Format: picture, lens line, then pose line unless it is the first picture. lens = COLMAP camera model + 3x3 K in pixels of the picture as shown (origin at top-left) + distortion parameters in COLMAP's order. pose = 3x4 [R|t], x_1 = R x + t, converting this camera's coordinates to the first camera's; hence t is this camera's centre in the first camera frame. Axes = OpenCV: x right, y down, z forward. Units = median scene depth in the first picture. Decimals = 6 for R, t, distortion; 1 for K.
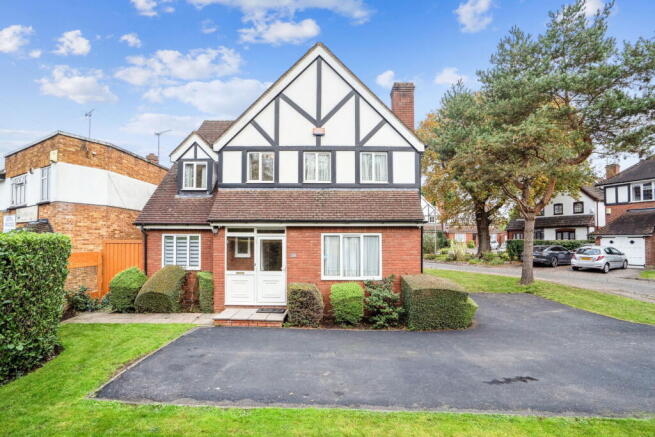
lens RADIAL K [[314.2, 0, 340.2], [0, 314.2, 239.1], [0, 0, 1]] dist [-0.051525, 0.017678]
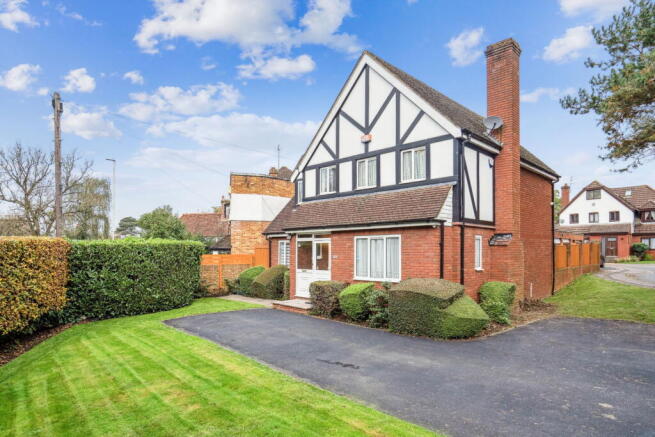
lens RADIAL K [[390.6, 0, 330.8], [0, 390.6, 251.8], [0, 0, 1]] dist [-0.017580, 0.000266]
pose [[0.705956, -0.002765, -0.708250, 0.766346], [0.009513, 0.999939, 0.005579, 0.023854], [0.708191, -0.010676, 0.705940, -0.004089]]
